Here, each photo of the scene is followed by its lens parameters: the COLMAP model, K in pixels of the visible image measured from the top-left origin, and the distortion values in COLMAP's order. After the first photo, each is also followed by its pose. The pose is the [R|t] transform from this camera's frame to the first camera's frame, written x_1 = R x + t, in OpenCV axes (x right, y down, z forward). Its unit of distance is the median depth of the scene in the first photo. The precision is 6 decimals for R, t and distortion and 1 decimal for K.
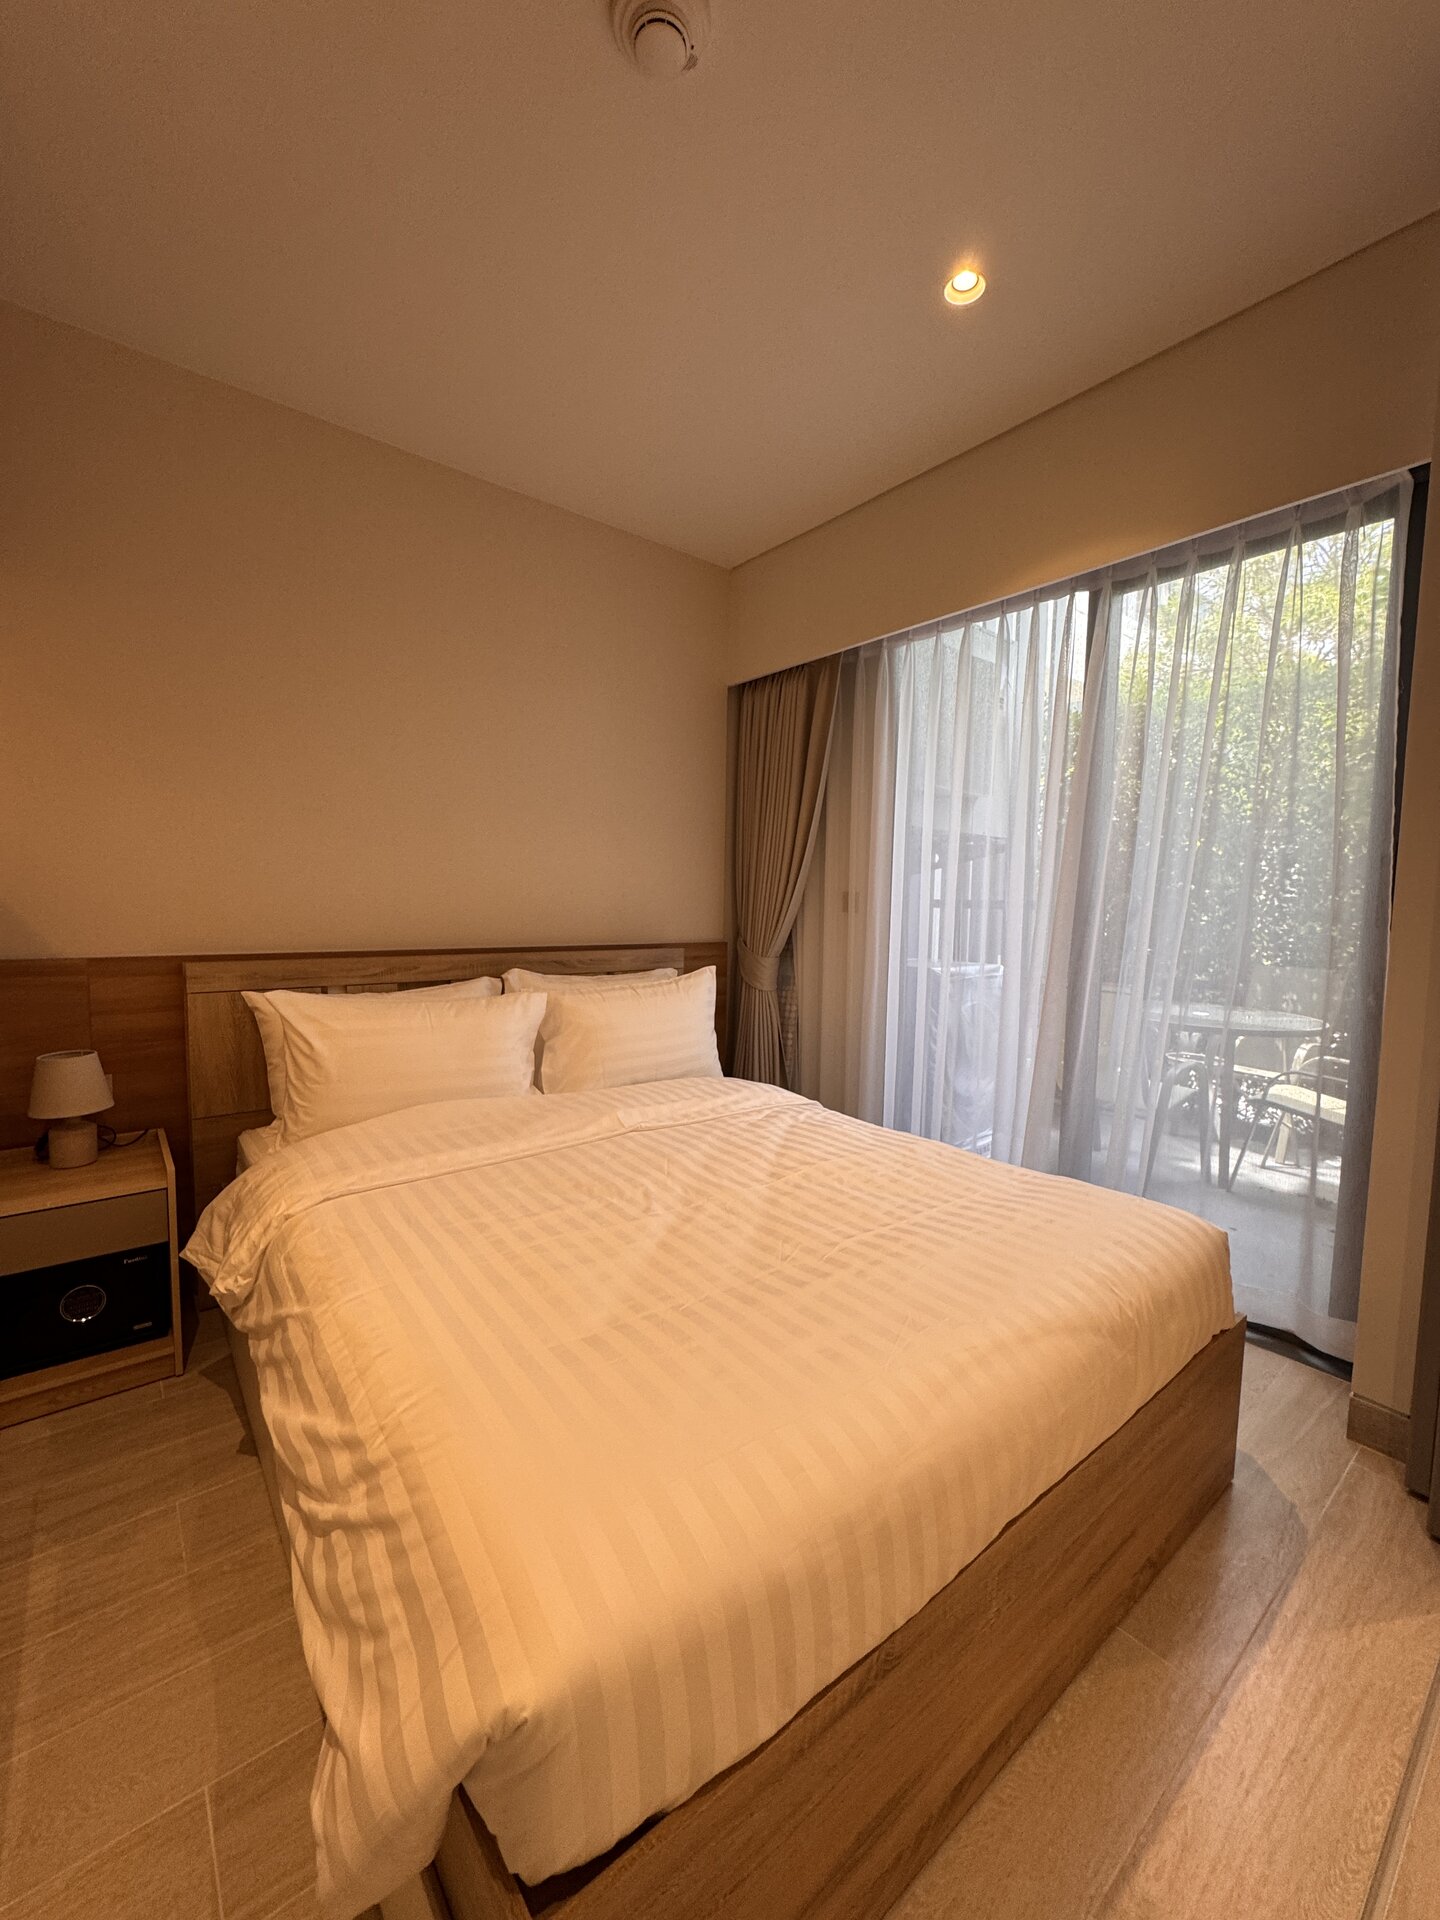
lens RADIAL K [[769.7, 0, 716.2], [0, 769.7, 960.2], [0, 0, 1]] dist [-0.003140, -0.000069]
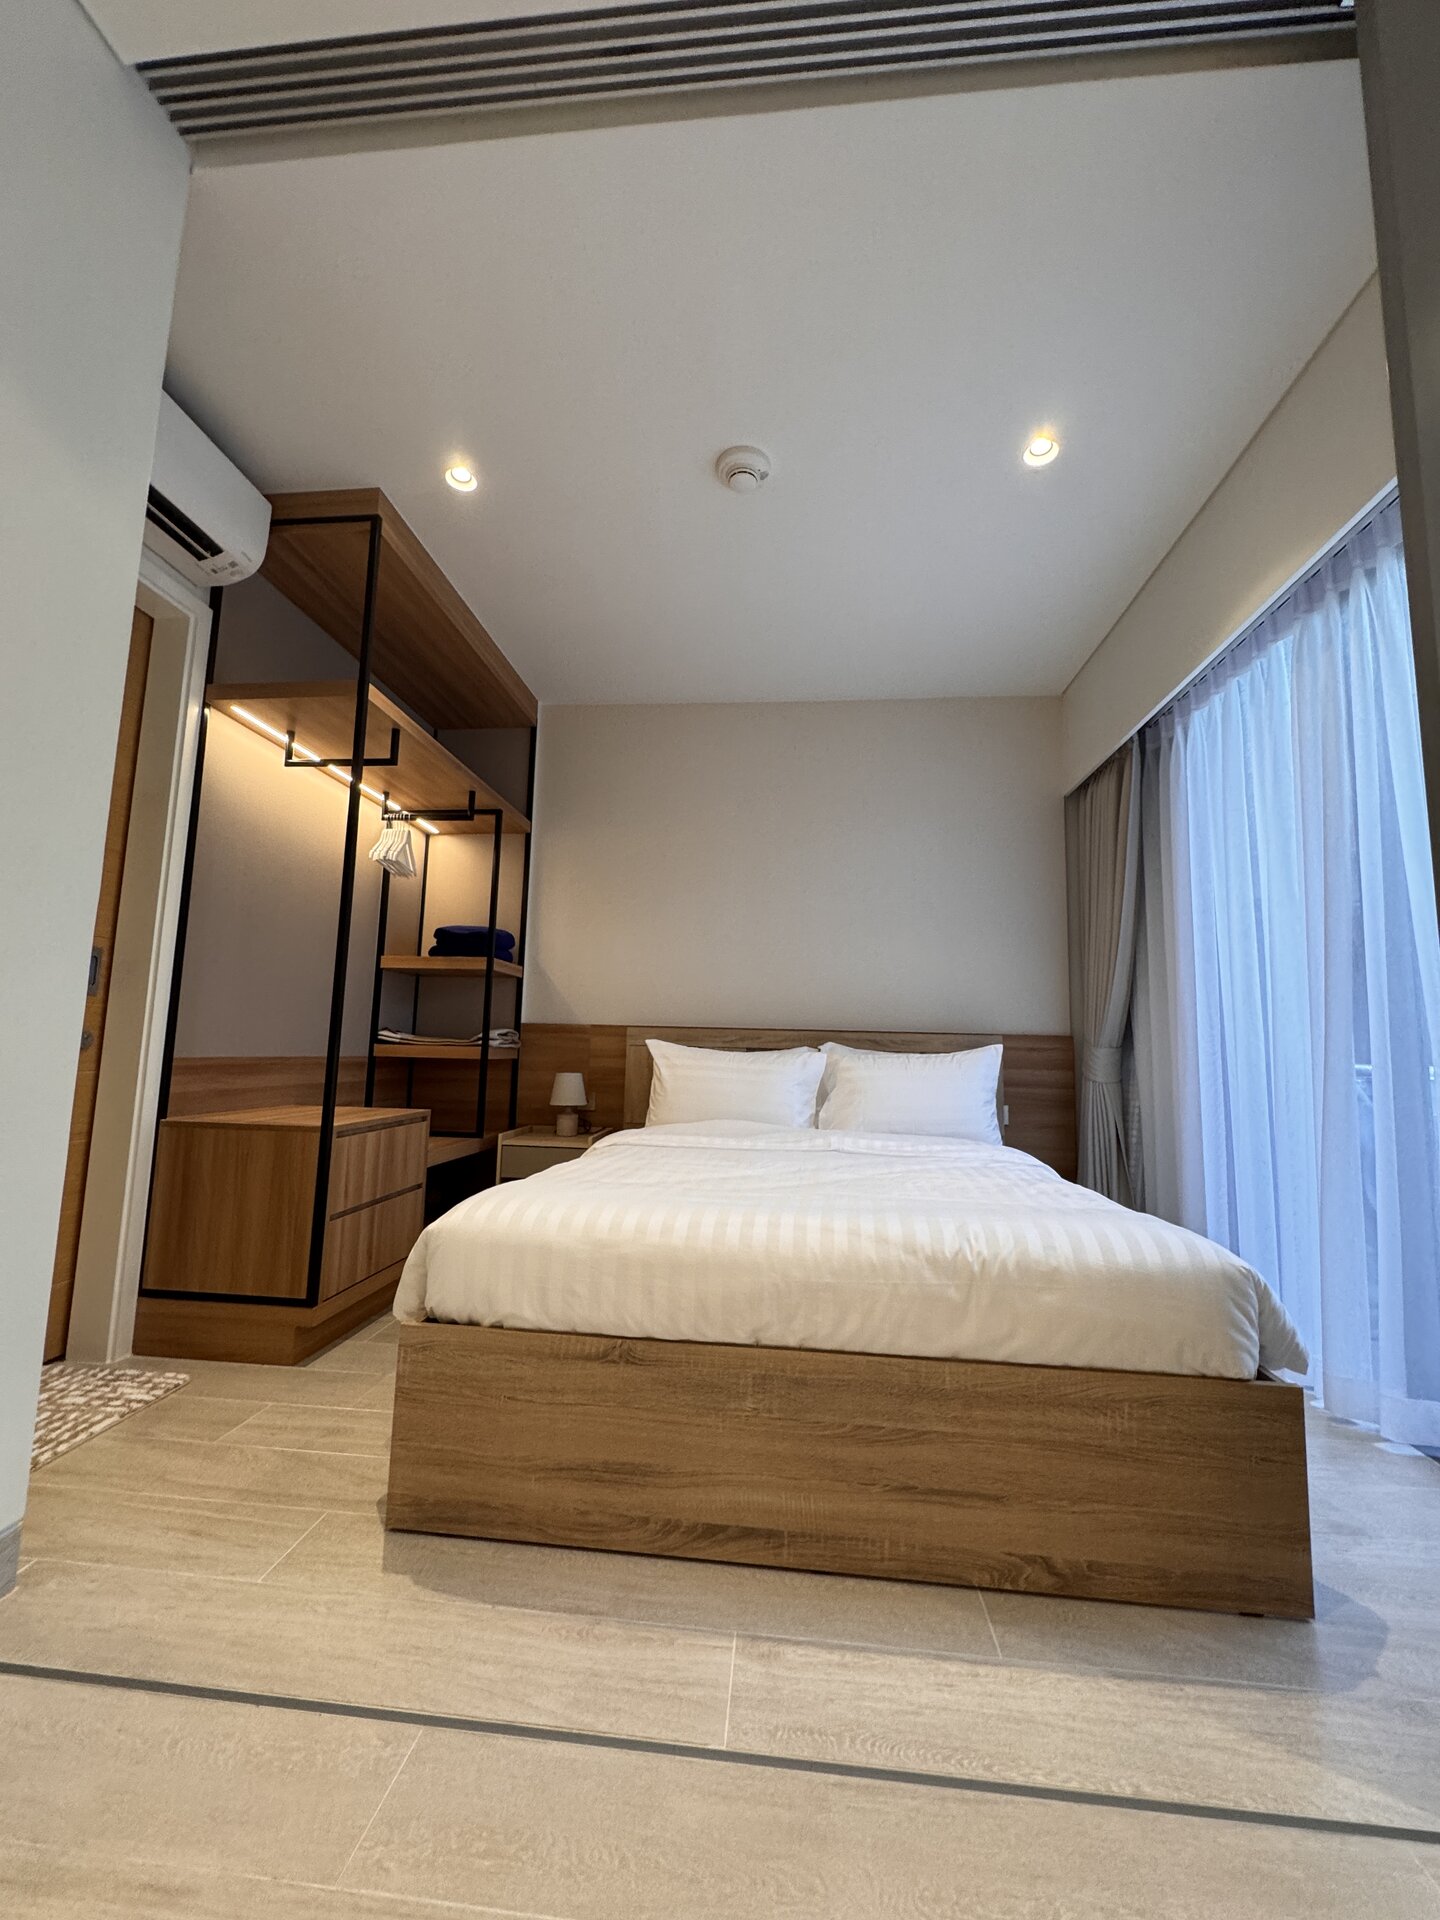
lens RADIAL K [[763.5, 0, 720.8], [0, 763.5, 963.7], [0, 0, 1]] dist [-0.001436, -0.000131]
pose [[0.716905, -0.077913, -0.692803, 0.604425], [-0.067906, 0.981207, -0.180615, 0.149694], [0.693856, 0.176529, 0.698141, -0.054211]]
